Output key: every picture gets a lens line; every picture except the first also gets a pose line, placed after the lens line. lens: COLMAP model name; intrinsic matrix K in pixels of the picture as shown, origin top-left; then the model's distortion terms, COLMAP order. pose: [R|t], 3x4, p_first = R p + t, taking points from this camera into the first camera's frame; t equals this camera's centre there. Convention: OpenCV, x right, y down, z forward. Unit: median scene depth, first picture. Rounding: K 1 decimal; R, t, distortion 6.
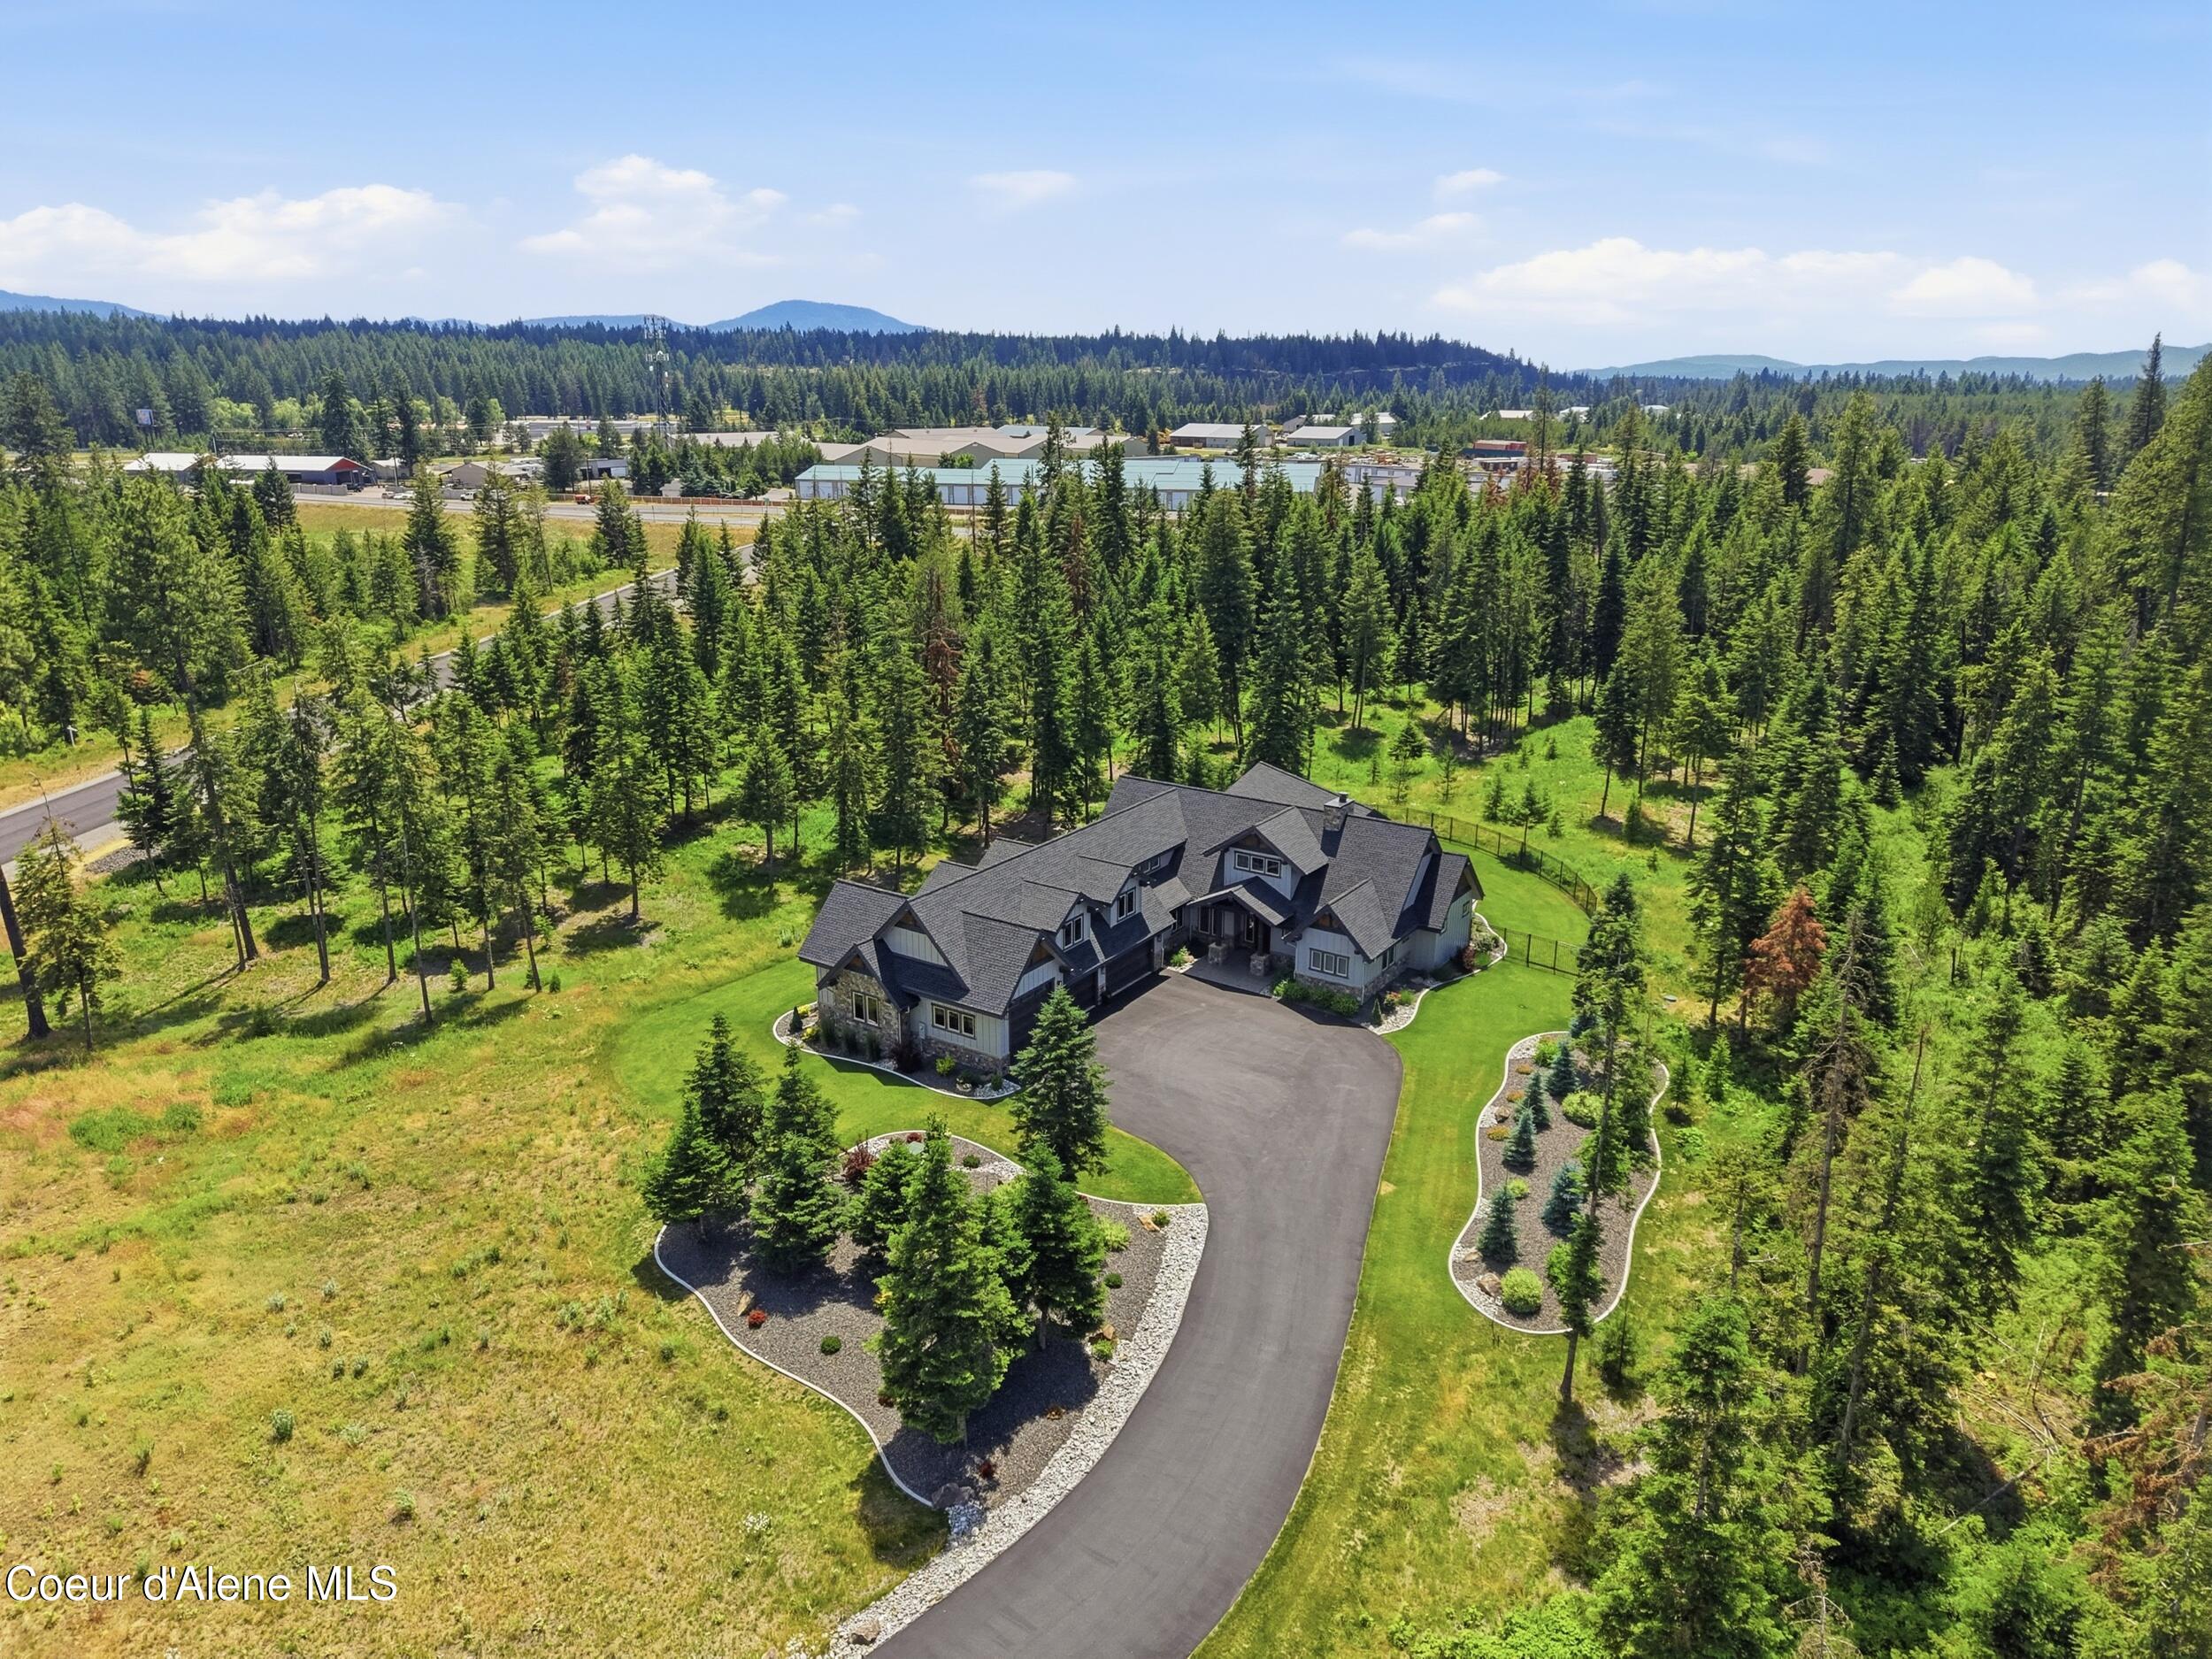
lens RADIAL K [[1451.1, 0, 1096.1], [0, 1451.1, 823.9], [0, 0, 1]] dist [0.039897, -0.050973]
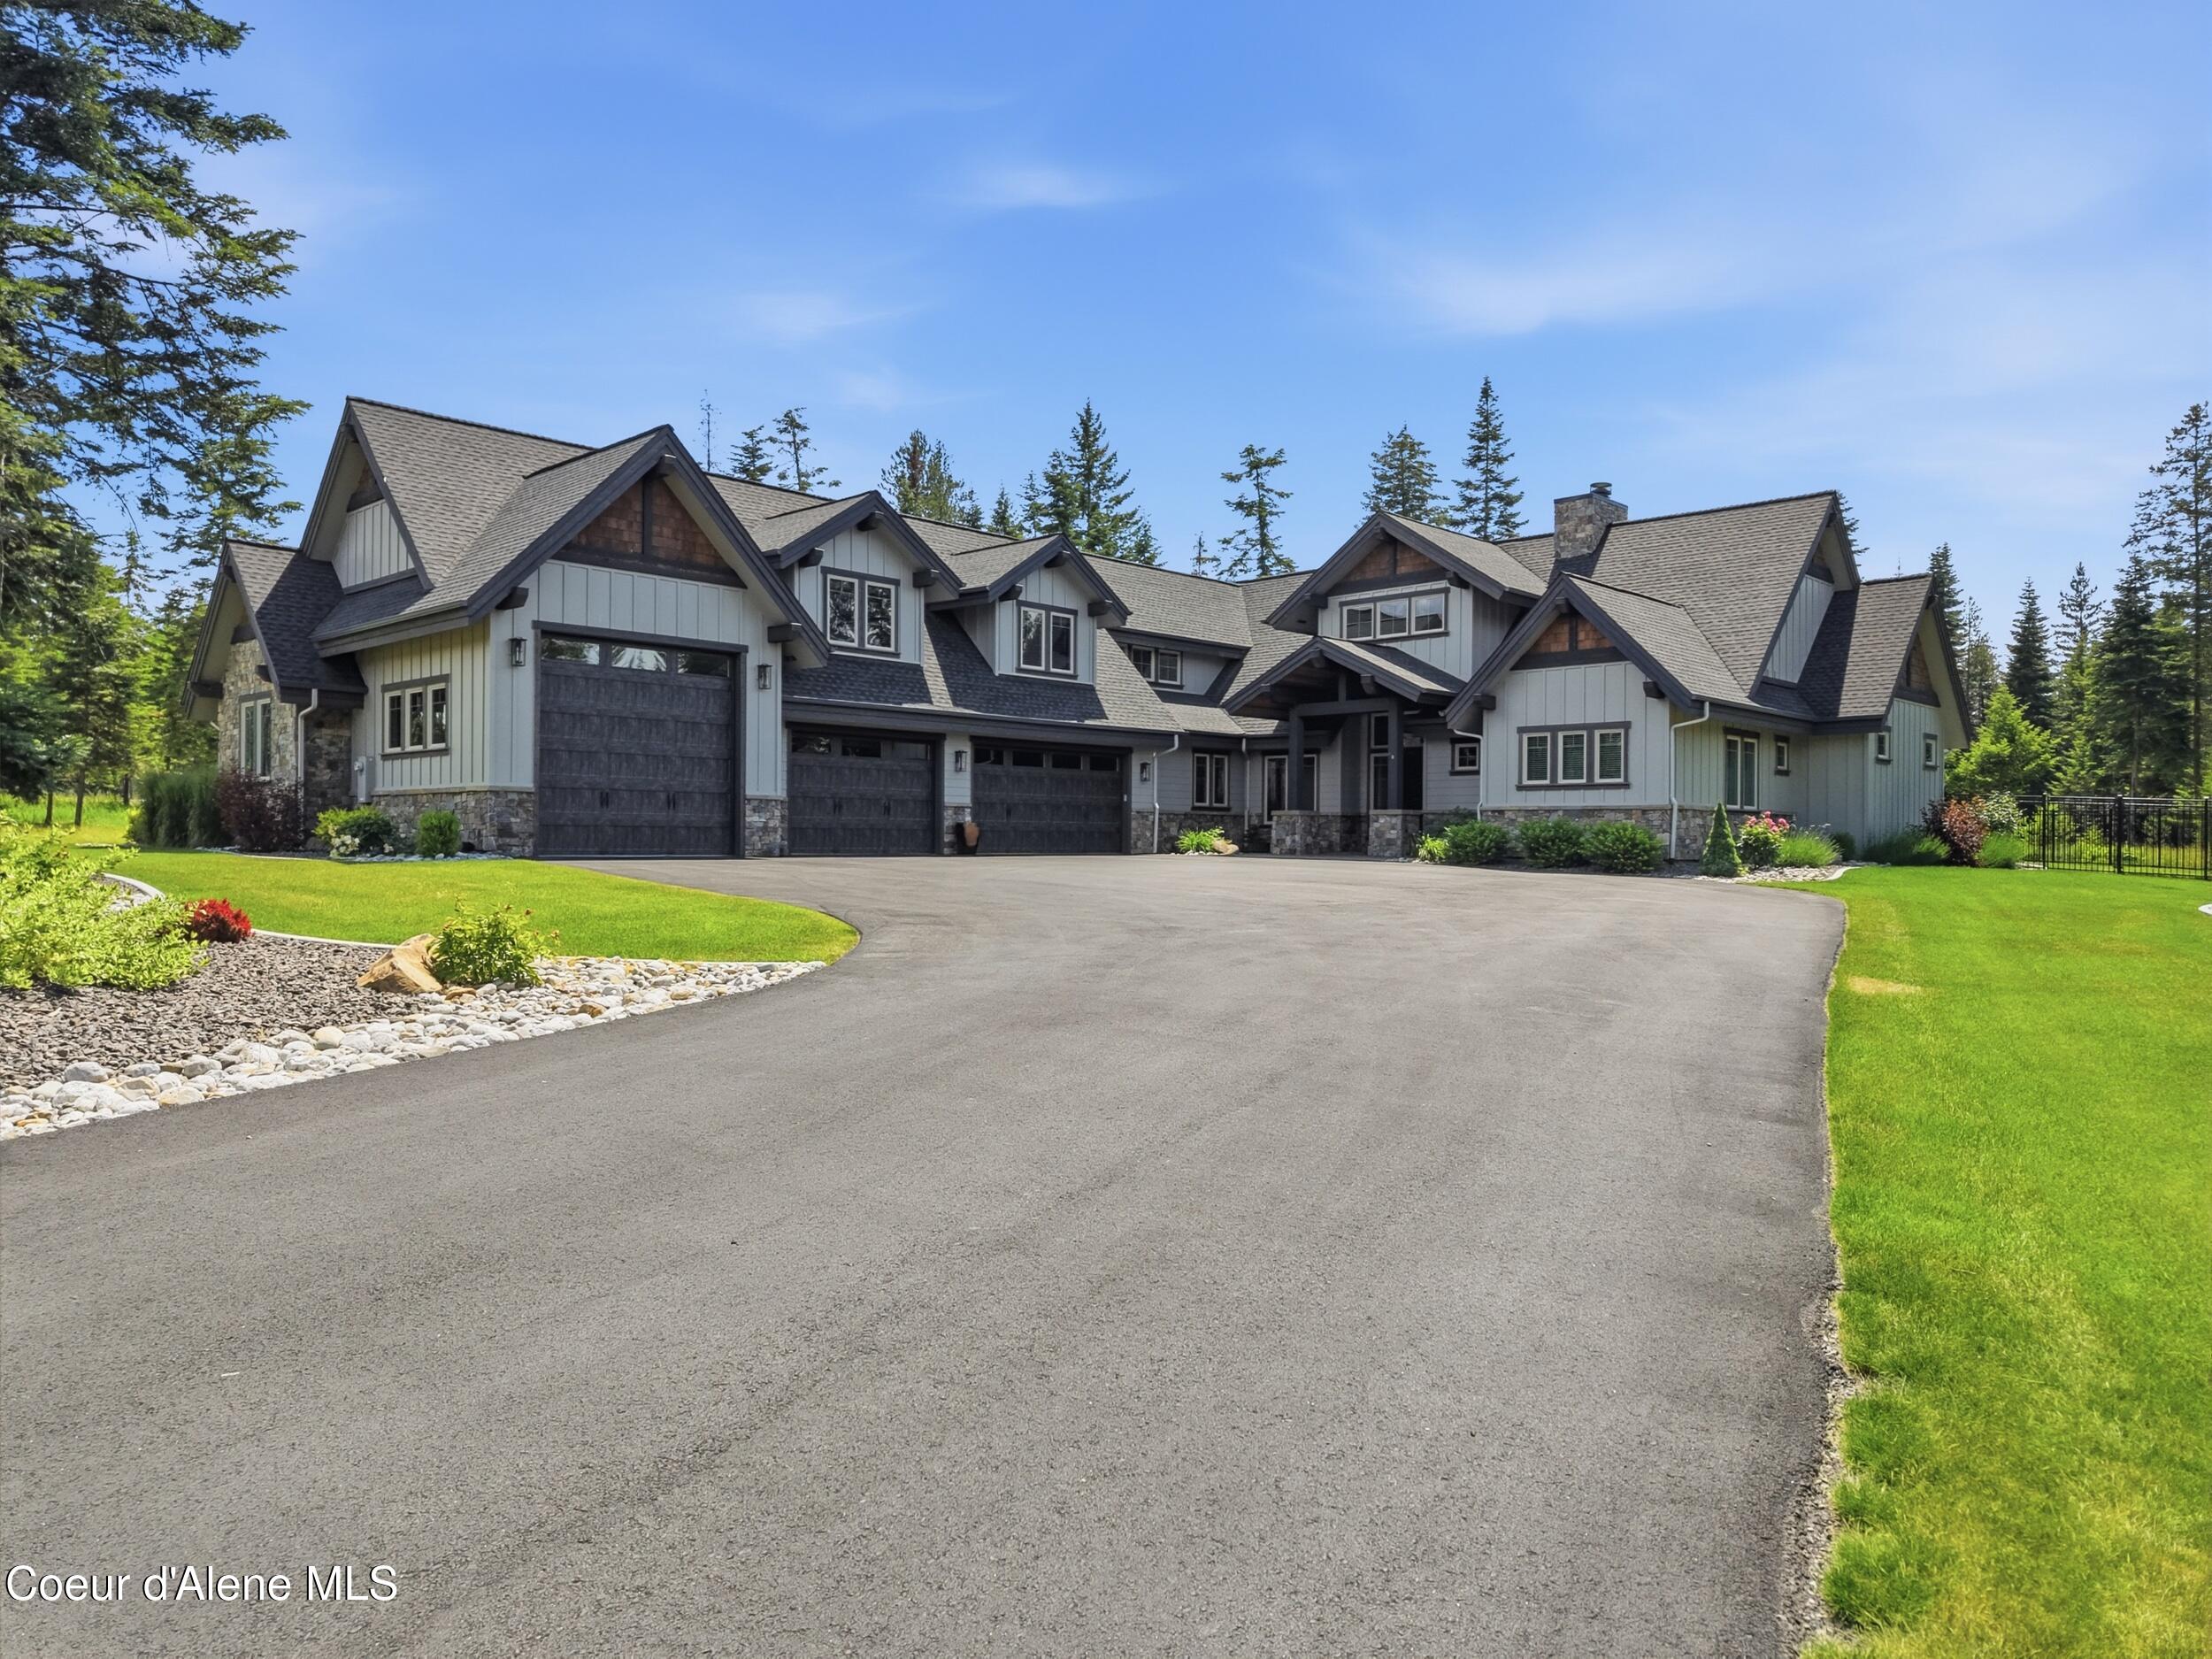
lens RADIAL K [[1434.3, 0, 1104.6], [0, 1434.3, 899.8], [0, 0, 1]] dist [-0.007539, -0.003248]
pose [[0.984993, 0.009409, -0.172336, 0.107316], [-0.055031, 0.963517, -0.261930, 0.231019], [0.163585, 0.267483, 0.949575, 0.649362]]
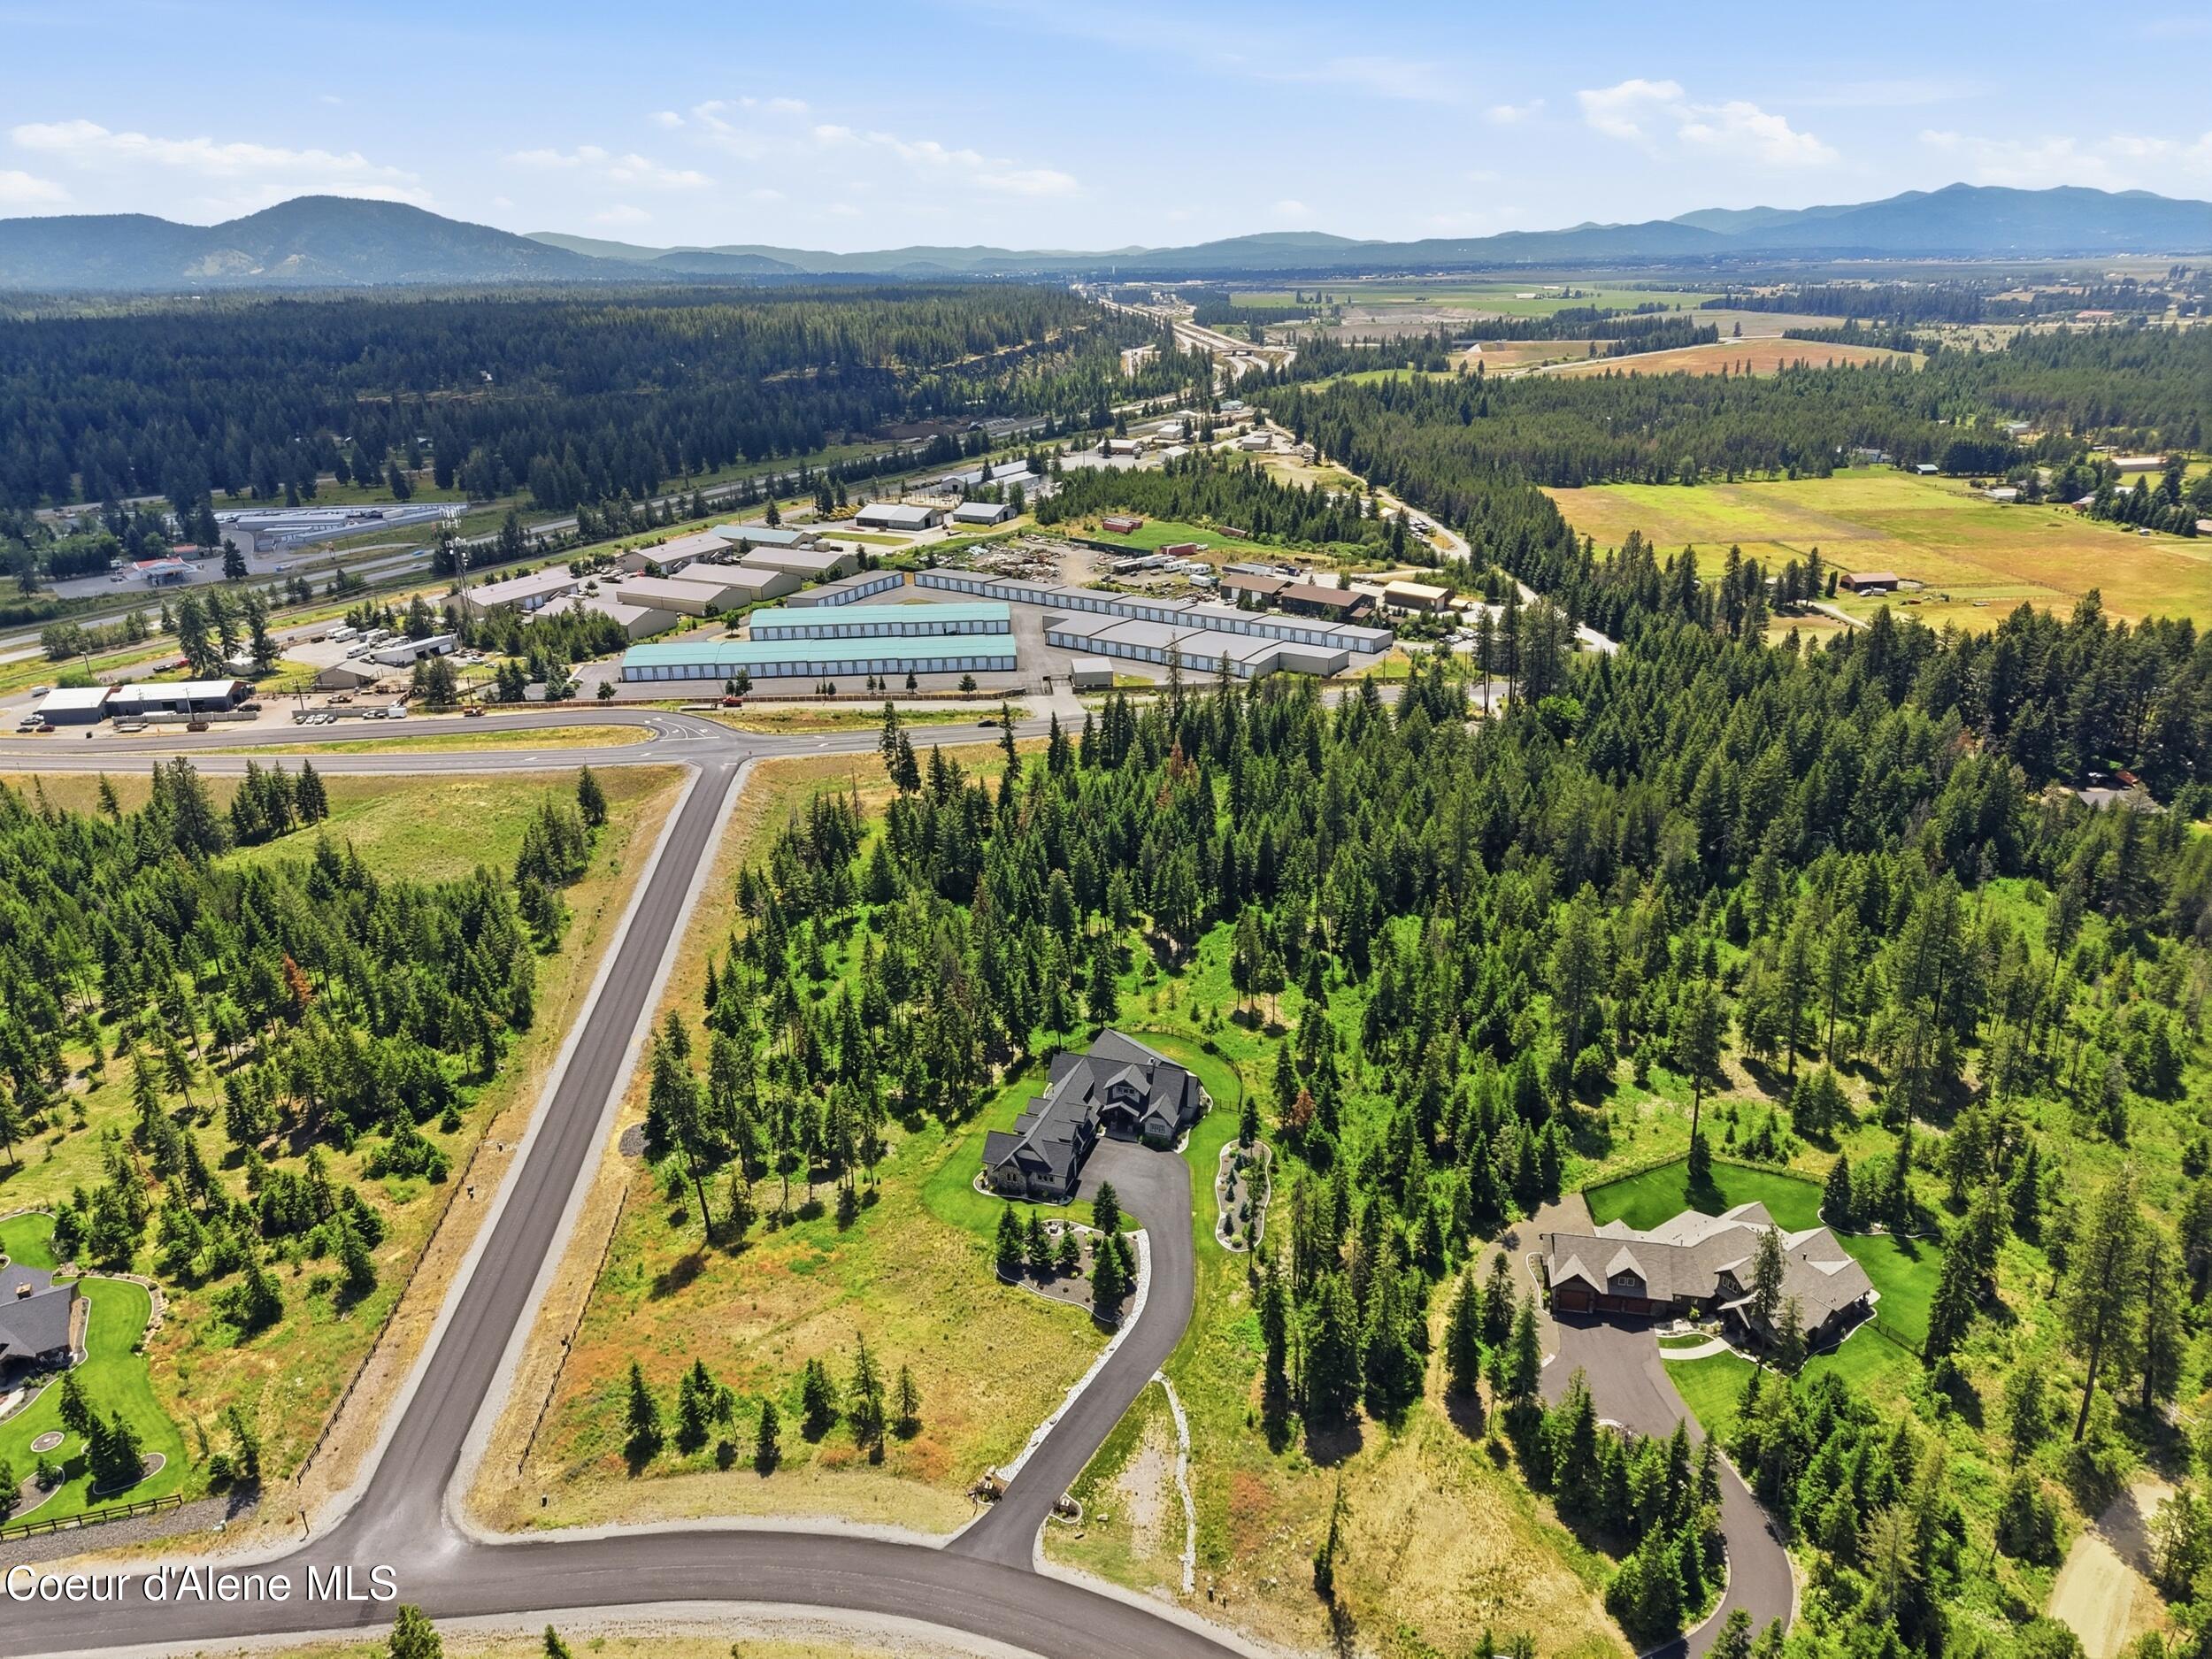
lens RADIAL K [[1451.1, 0, 1096.1], [0, 1451.1, 823.9], [0, 0, 1]] dist [0.039897, -0.050973]
pose [[0.964347, -0.112199, 0.239680, -0.569186], [0.095128, 0.992108, 0.081684, -0.739491], [-0.246953, -0.055972, 0.967410, -1.686874]]
